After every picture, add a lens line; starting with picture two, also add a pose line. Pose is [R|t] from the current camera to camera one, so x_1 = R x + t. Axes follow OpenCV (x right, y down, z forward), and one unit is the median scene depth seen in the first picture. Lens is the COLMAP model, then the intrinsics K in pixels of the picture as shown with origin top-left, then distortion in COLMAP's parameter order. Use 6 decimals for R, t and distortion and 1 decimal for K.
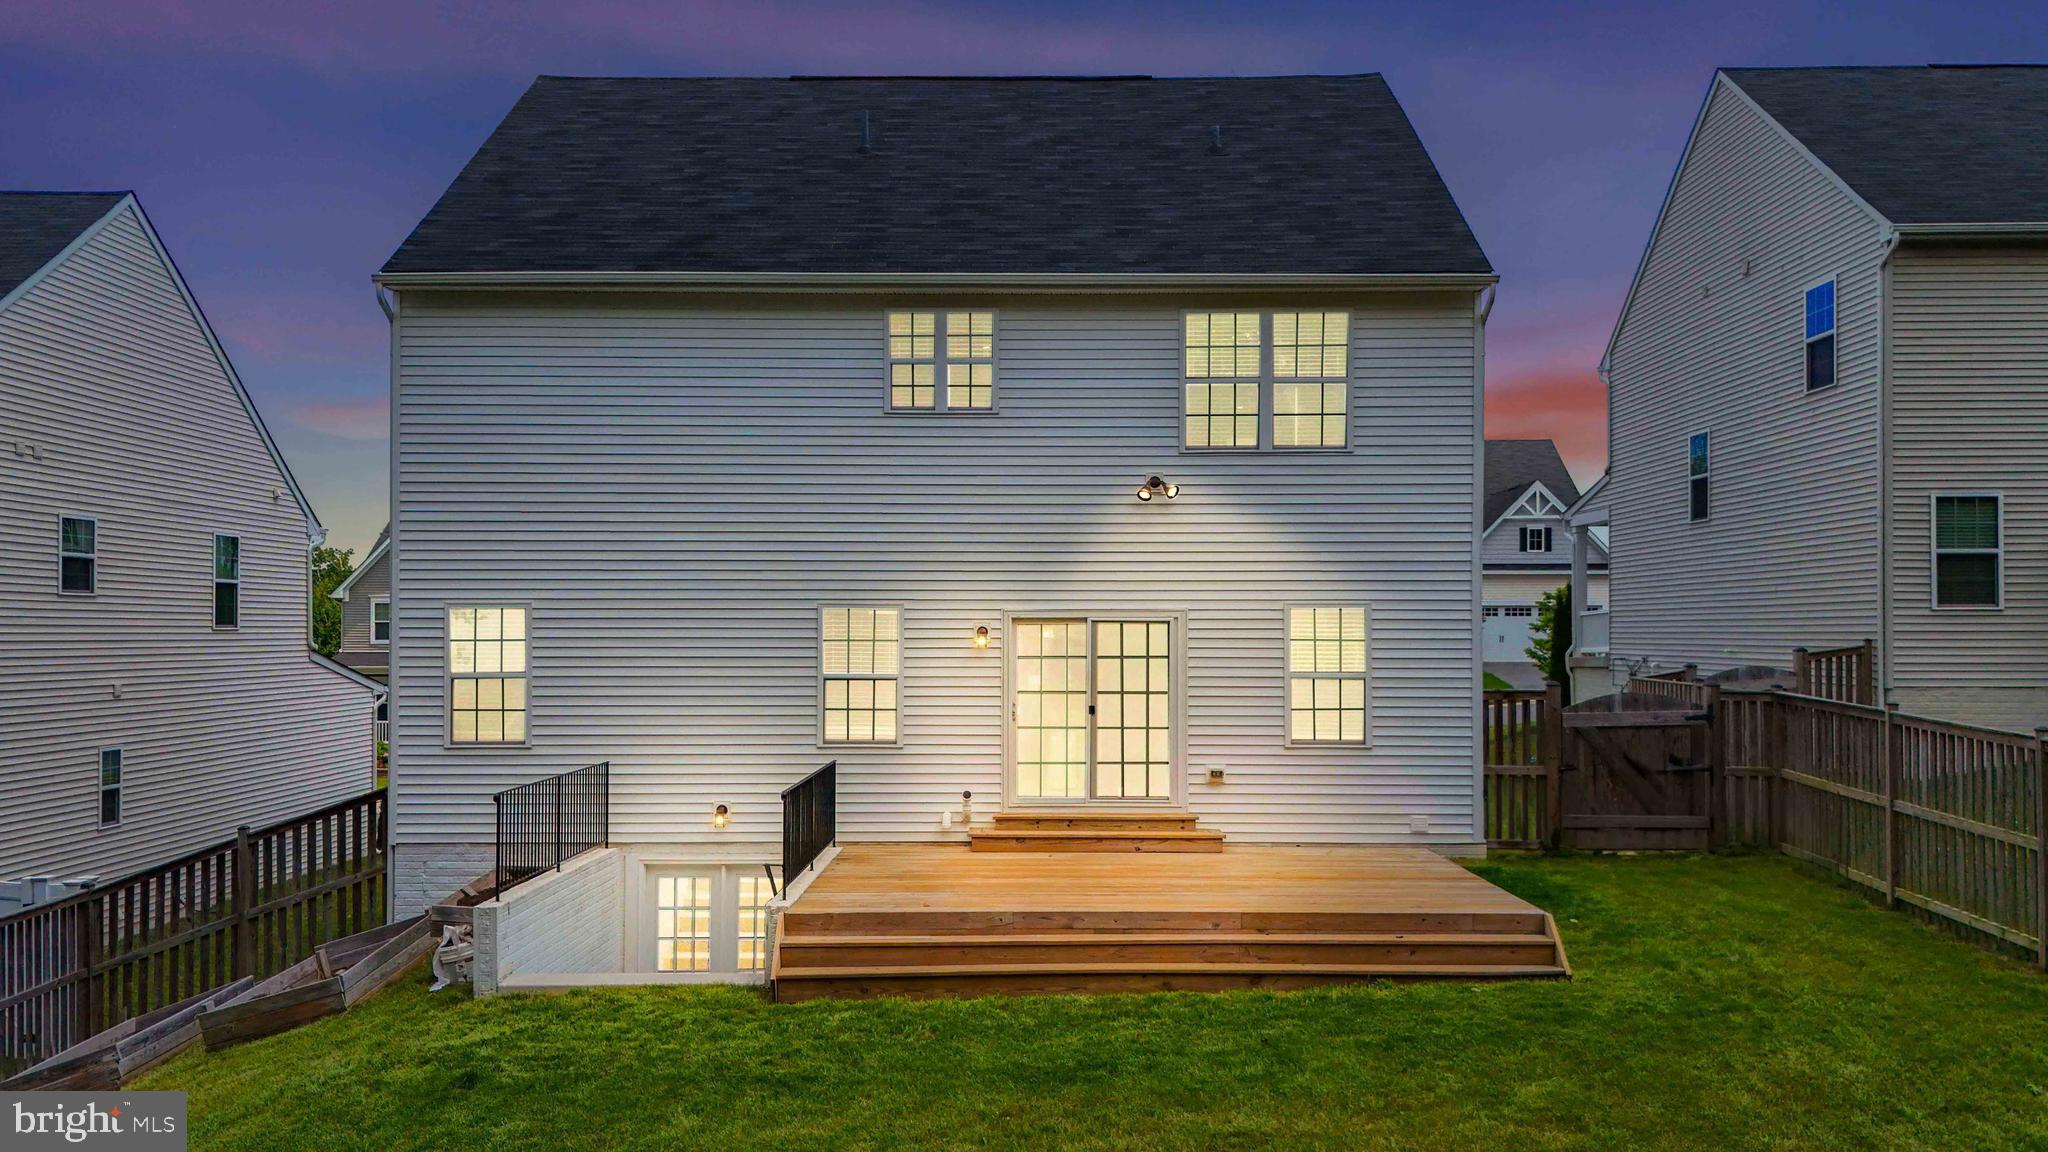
lens RADIAL K [[1741.1, 0, 1035.4], [0, 1741.1, 624.4], [0, 0, 1]] dist [0.100541, -0.167499]
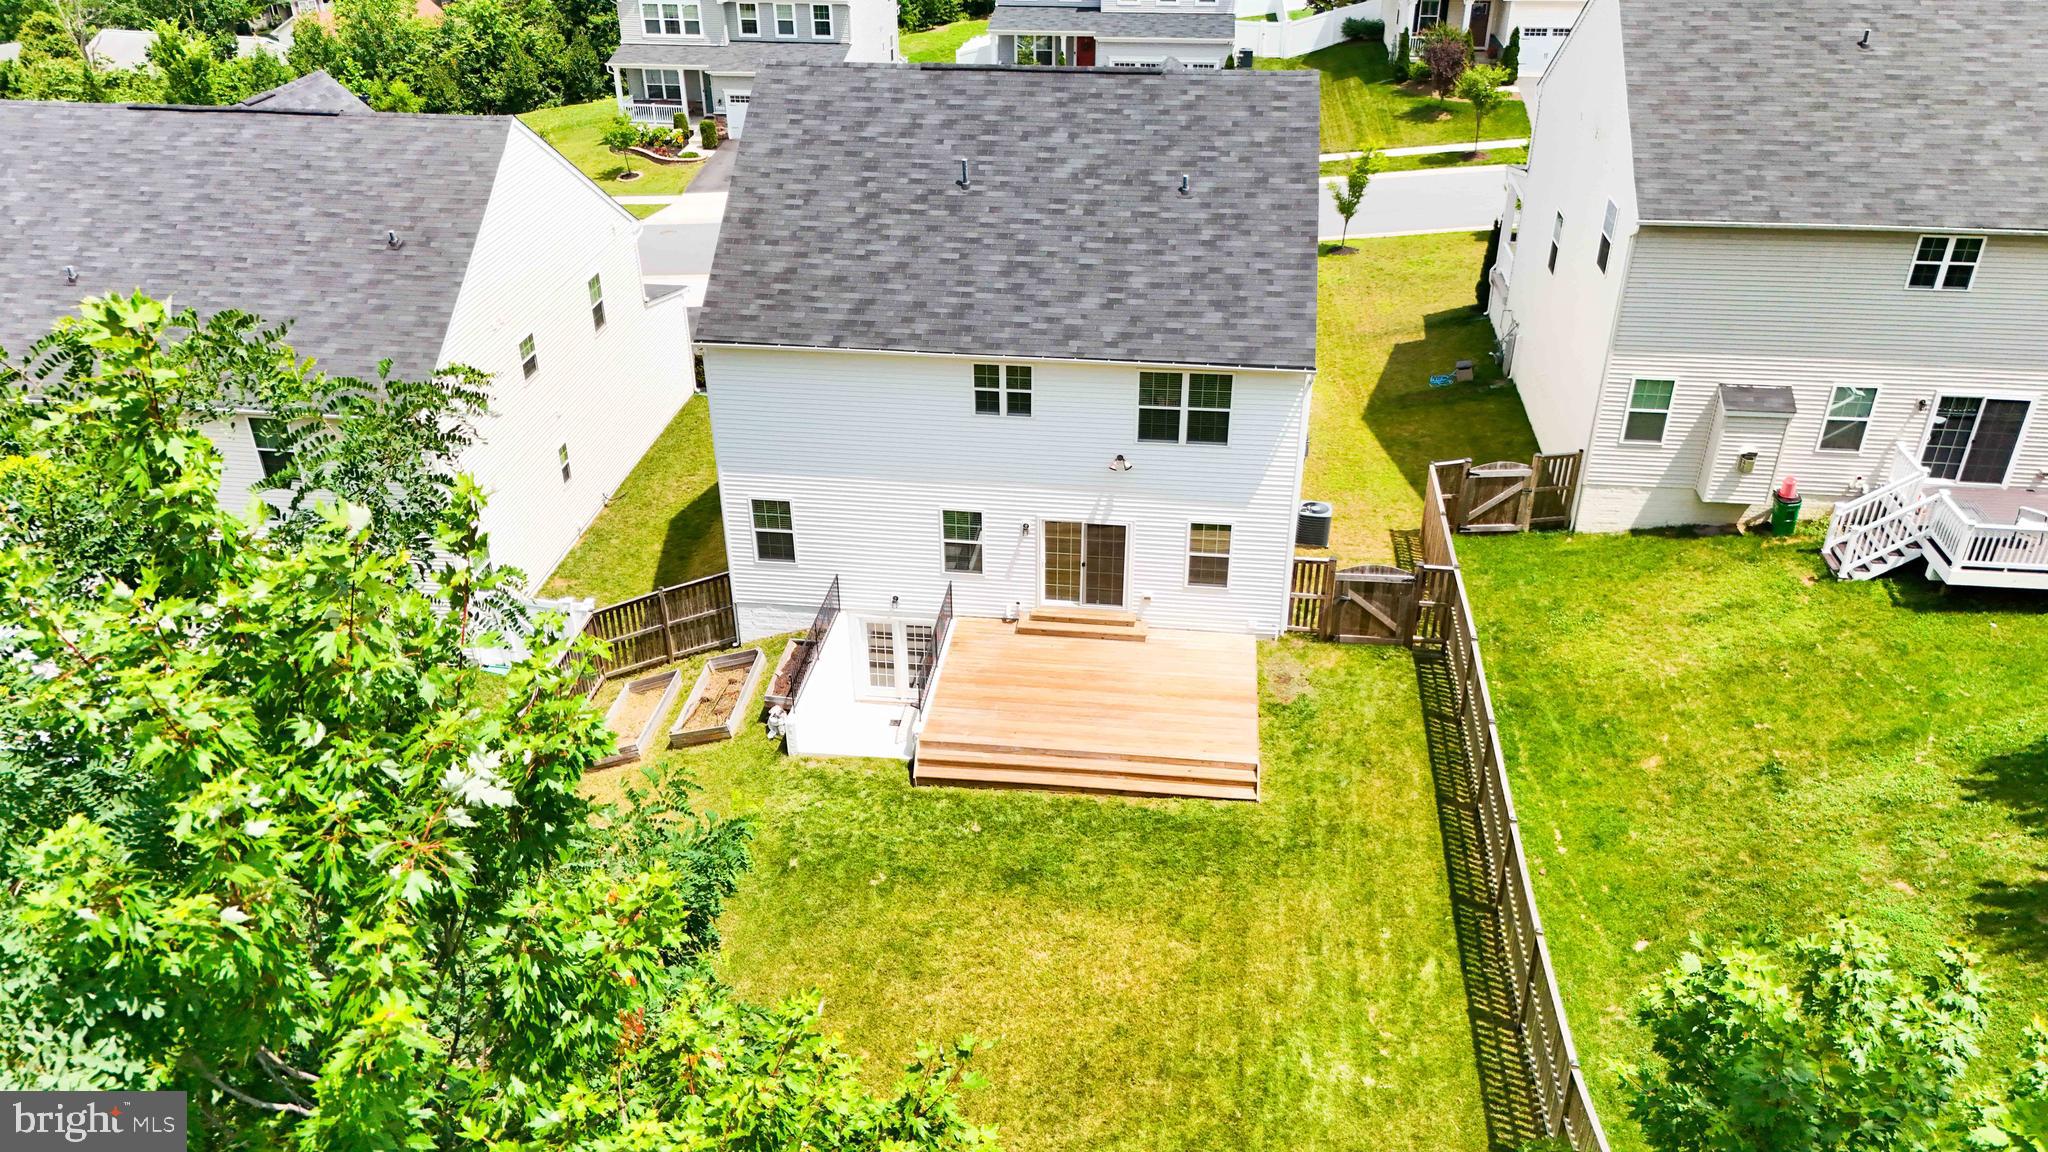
lens RADIAL K [[1496.6, 0, 1033.5], [0, 1496.6, 572.6], [0, 0, 1]] dist [0.057934, -0.002388]
pose [[0.993741, 0.055069, -0.097194, 0.138400], [0.000875, 0.866186, 0.499722, -0.764701], [0.111708, -0.496679, 0.860716, -0.414977]]
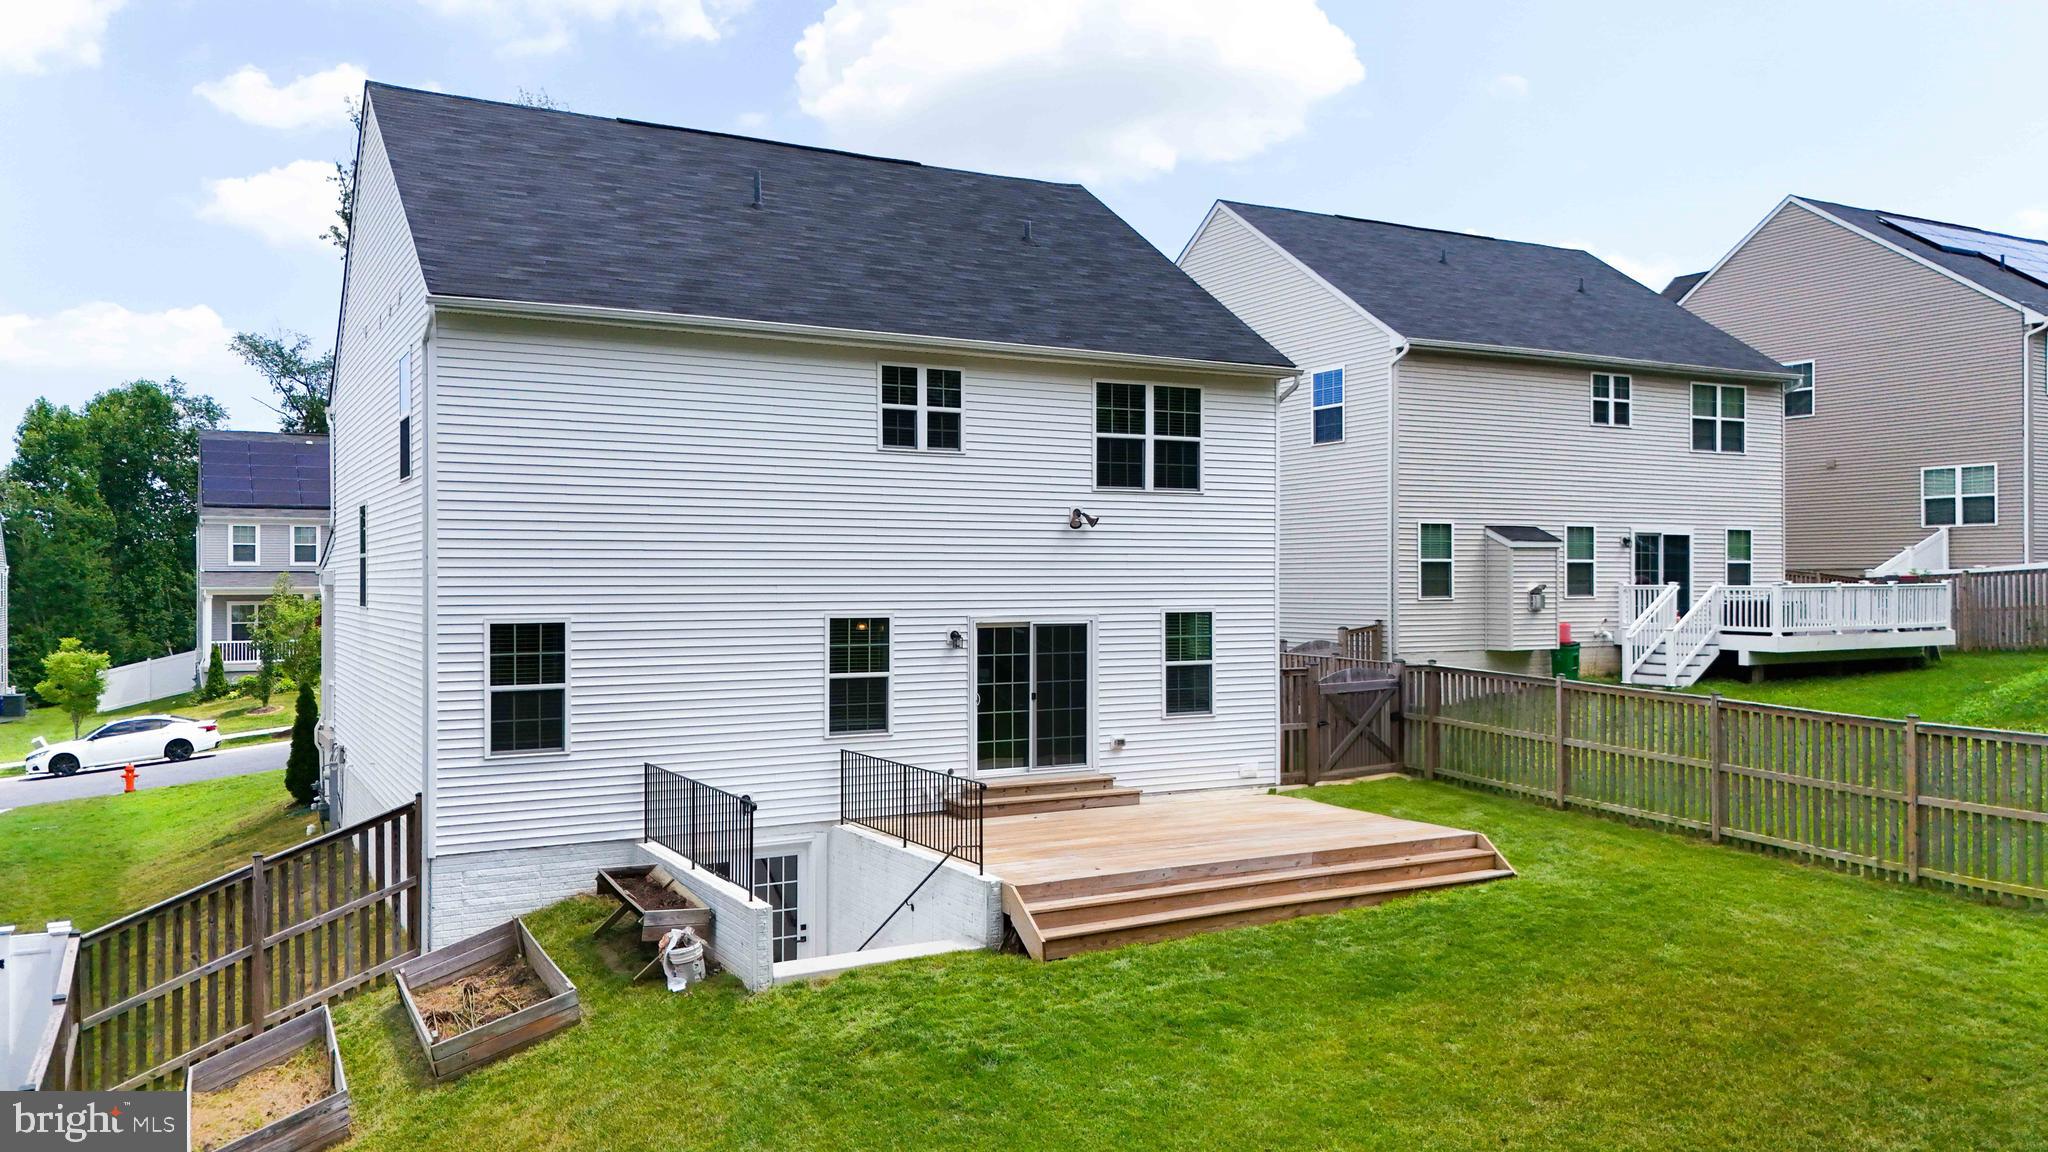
lens RADIAL K [[1496.6, 0, 1033.5], [0, 1496.6, 572.6], [0, 0, 1]] dist [0.057934, -0.002388]
pose [[0.872606, 0.000112, 0.488425, -0.492398], [0.000500, 0.999999, -0.001124, -0.037986], [-0.488425, 0.001225, 0.872605, 0.072985]]
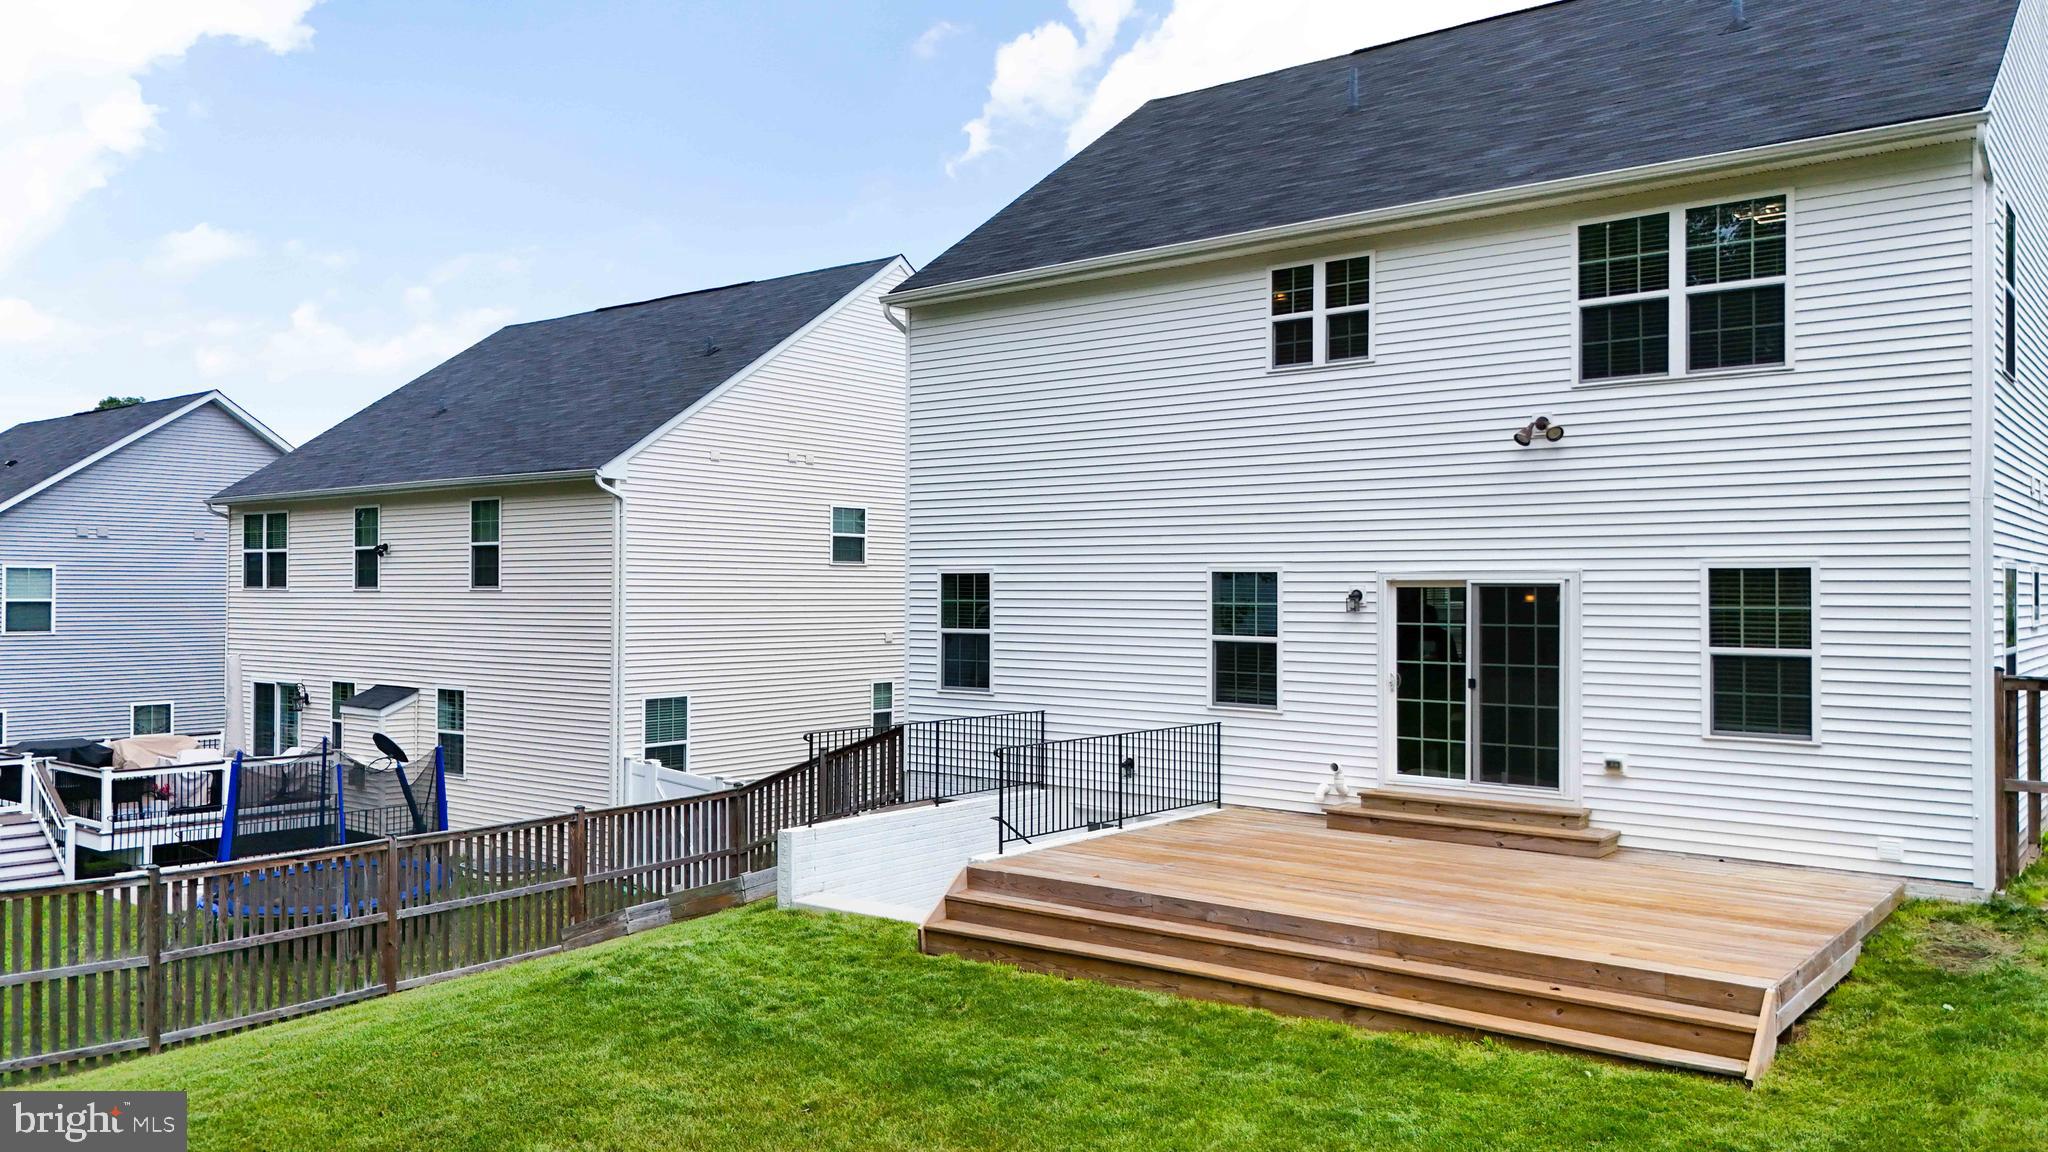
lens RADIAL K [[1513.0, 0, 1000.8], [0, 1513.0, 580.7], [0, 0, 1]] dist [0.004552, -0.002038]
pose [[0.779351, -0.002282, -0.626584, 0.334379], [-0.001093, 0.999987, -0.005001, 0.000816], [0.626587, 0.004583, 0.779338, 0.246346]]
